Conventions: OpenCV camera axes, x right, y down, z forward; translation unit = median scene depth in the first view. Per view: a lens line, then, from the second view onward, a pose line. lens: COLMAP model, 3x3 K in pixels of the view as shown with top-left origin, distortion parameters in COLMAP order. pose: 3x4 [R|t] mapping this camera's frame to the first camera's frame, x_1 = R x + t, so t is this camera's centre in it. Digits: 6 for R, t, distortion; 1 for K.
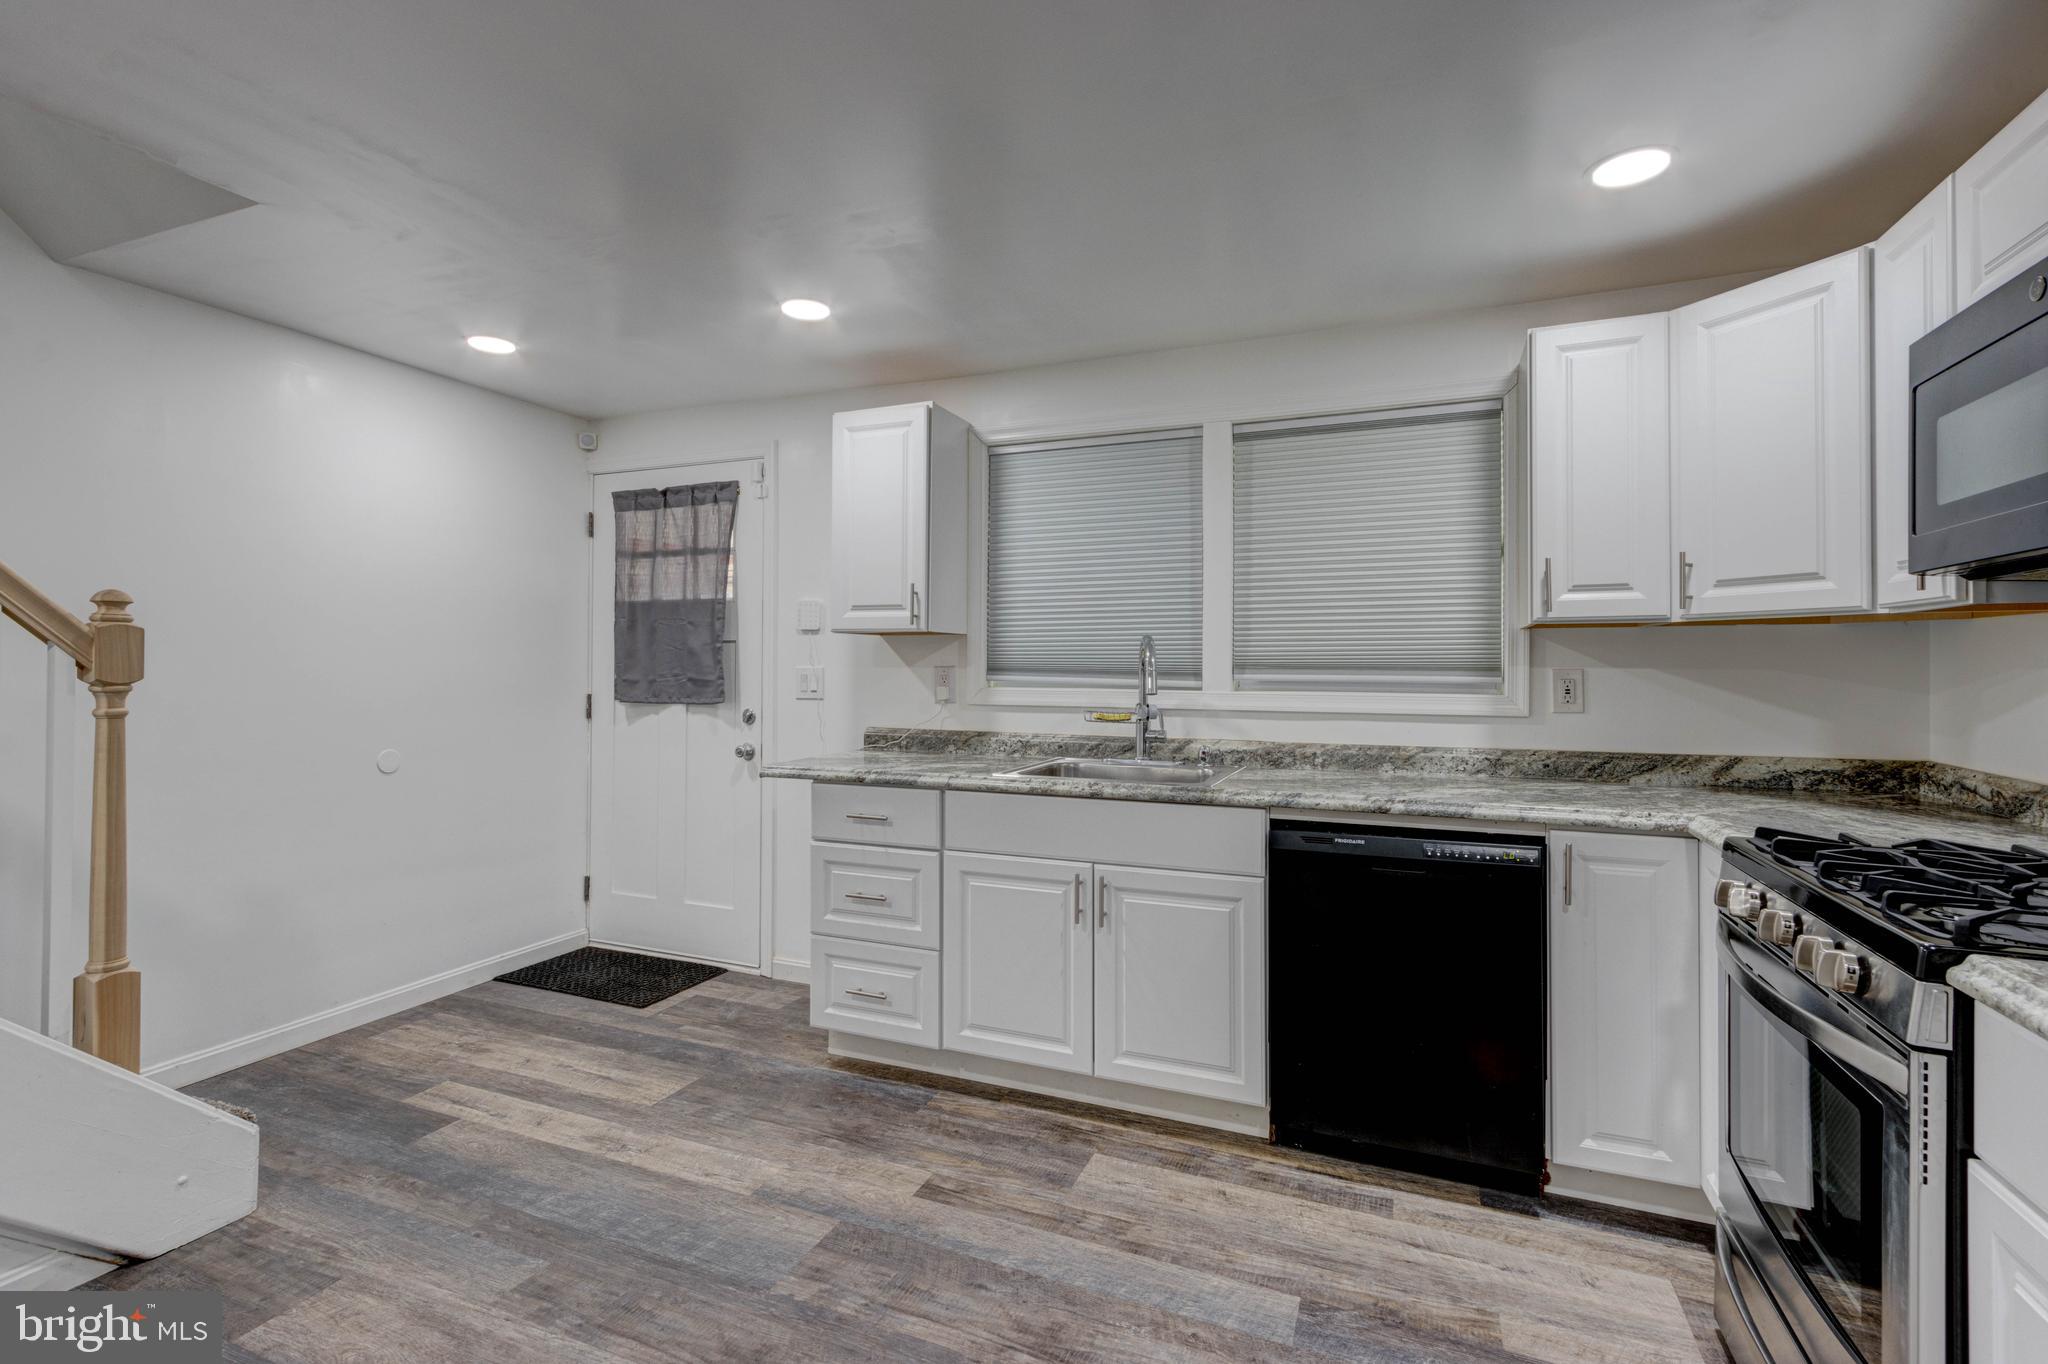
lens RADIAL K [[941.4, 0, 1012.9], [0, 941.4, 657.7], [0, 0, 1]] dist [0.008972, -0.003768]
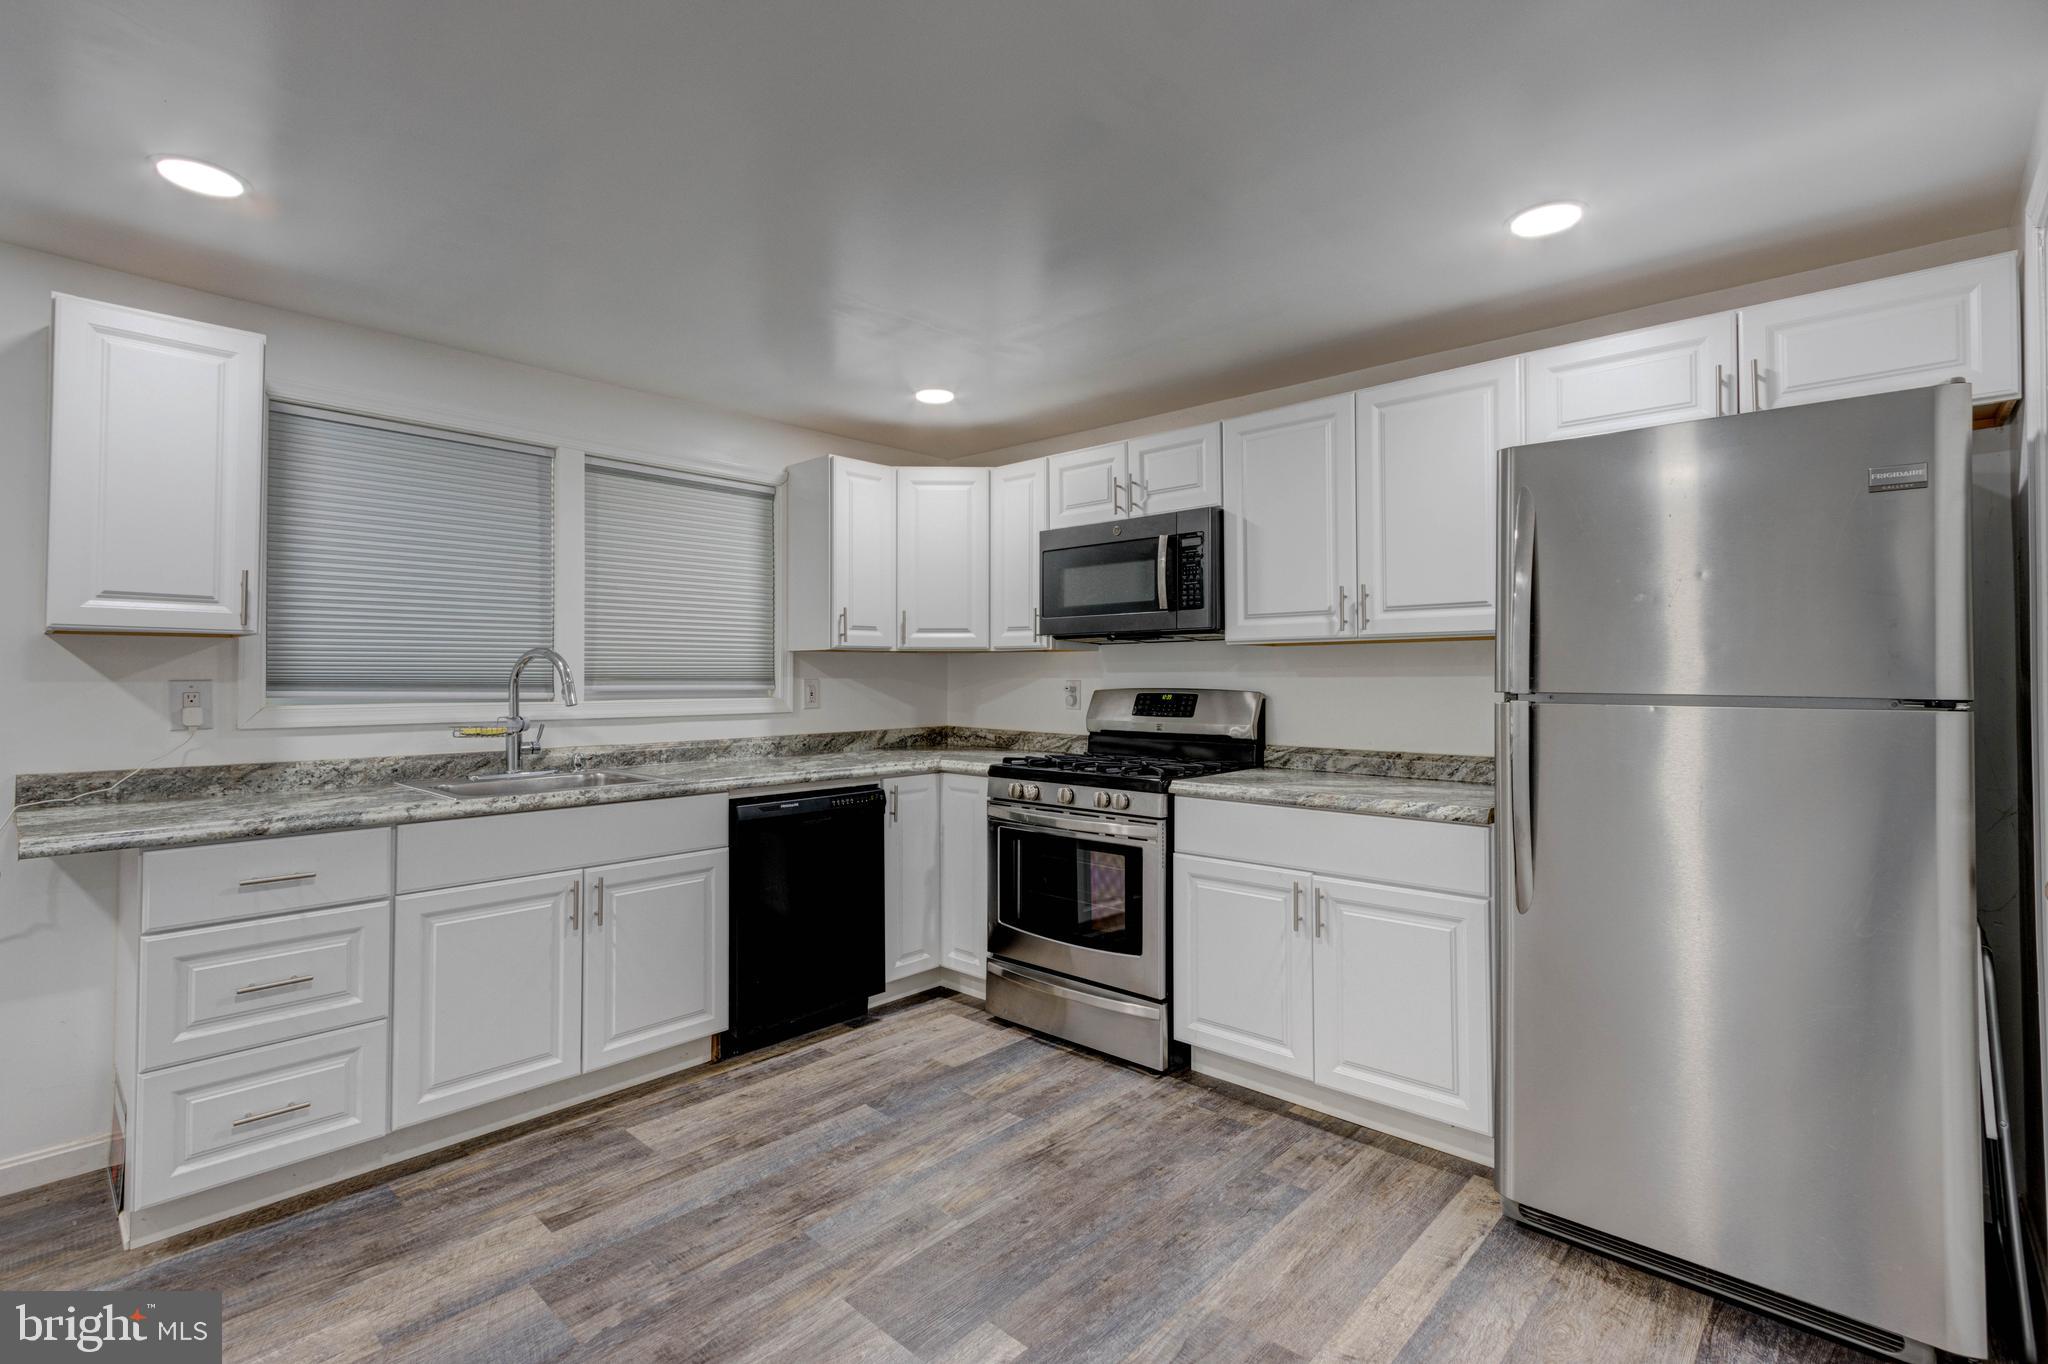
lens RADIAL K [[941.4, 0, 1012.9], [0, 941.4, 657.7], [0, 0, 1]] dist [0.008972, -0.003768]
pose [[0.342659, 0.016234, 0.939319, -0.762514], [-0.007056, 0.999867, -0.014706, -0.002343], [-0.939433, -0.001588, 0.342728, 0.206489]]
